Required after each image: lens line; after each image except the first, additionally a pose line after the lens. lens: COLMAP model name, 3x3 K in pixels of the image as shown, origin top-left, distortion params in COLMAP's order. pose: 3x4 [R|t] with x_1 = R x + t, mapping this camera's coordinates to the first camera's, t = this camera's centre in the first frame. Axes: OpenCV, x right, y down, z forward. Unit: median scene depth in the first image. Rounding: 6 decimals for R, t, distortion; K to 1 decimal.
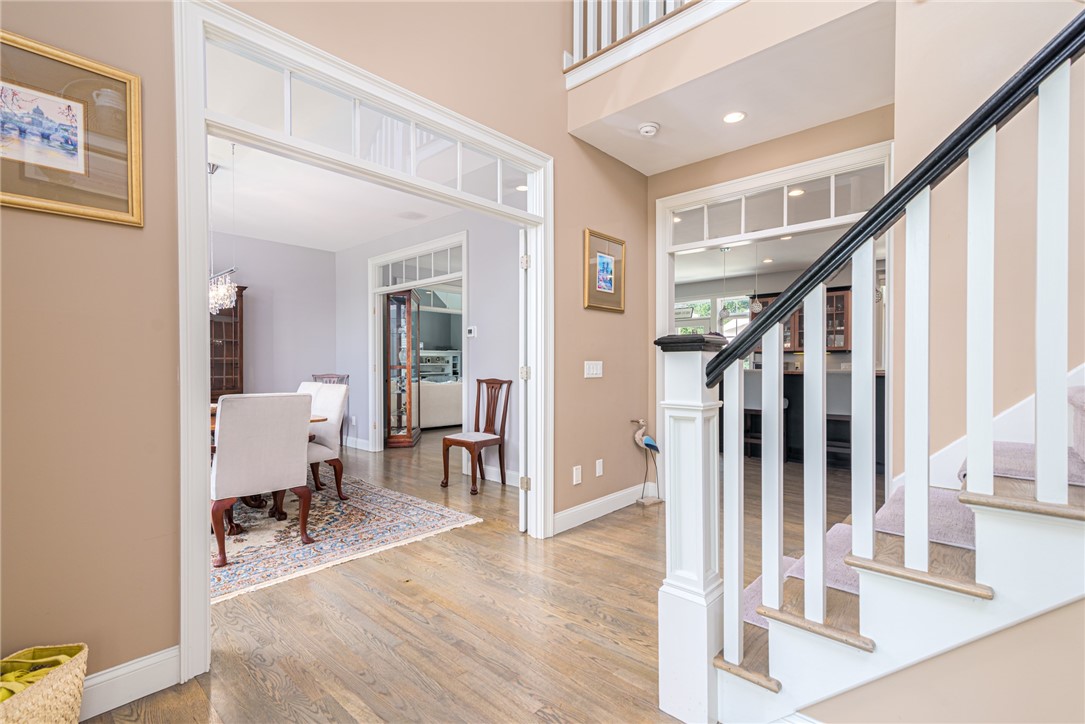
lens RADIAL K [[494.2, 0, 542.5], [0, 494.2, 362.0], [0, 0, 1]] dist [0.024444, -0.000952]
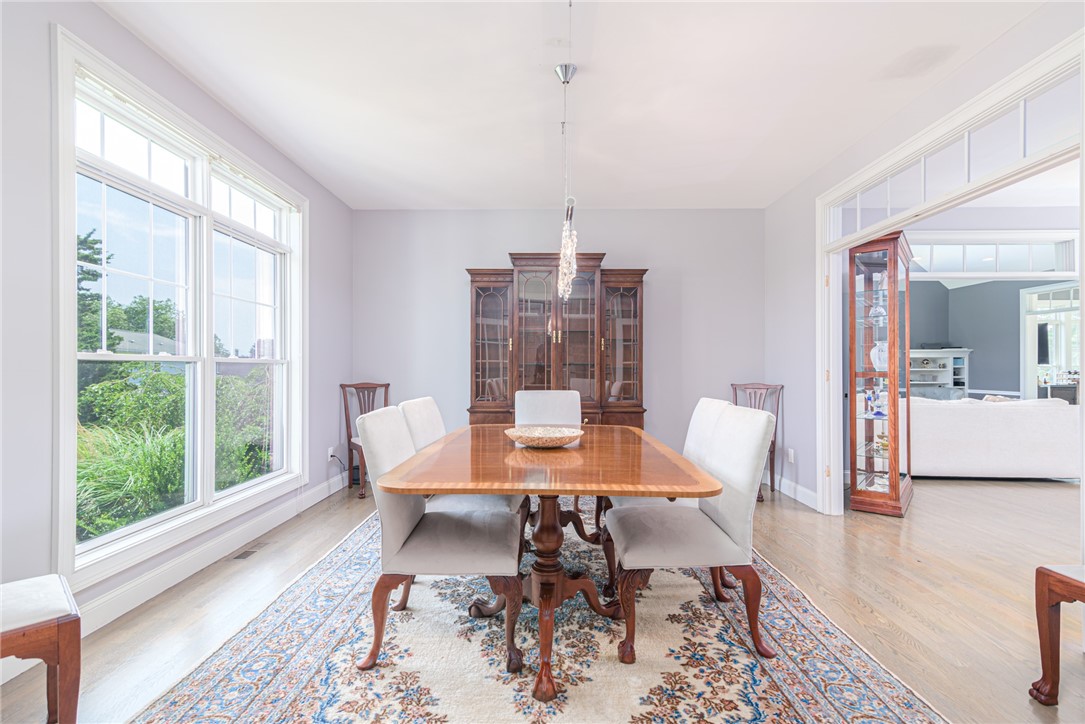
lens RADIAL K [[494.2, 0, 542.5], [0, 494.2, 362.0], [0, 0, 1]] dist [0.024444, -0.000952]
pose [[0.669079, -0.002286, -0.743188, -0.110019], [-0.003281, 0.999976, -0.006029, 0.000174], [0.743184, 0.006472, 0.669056, 0.309433]]
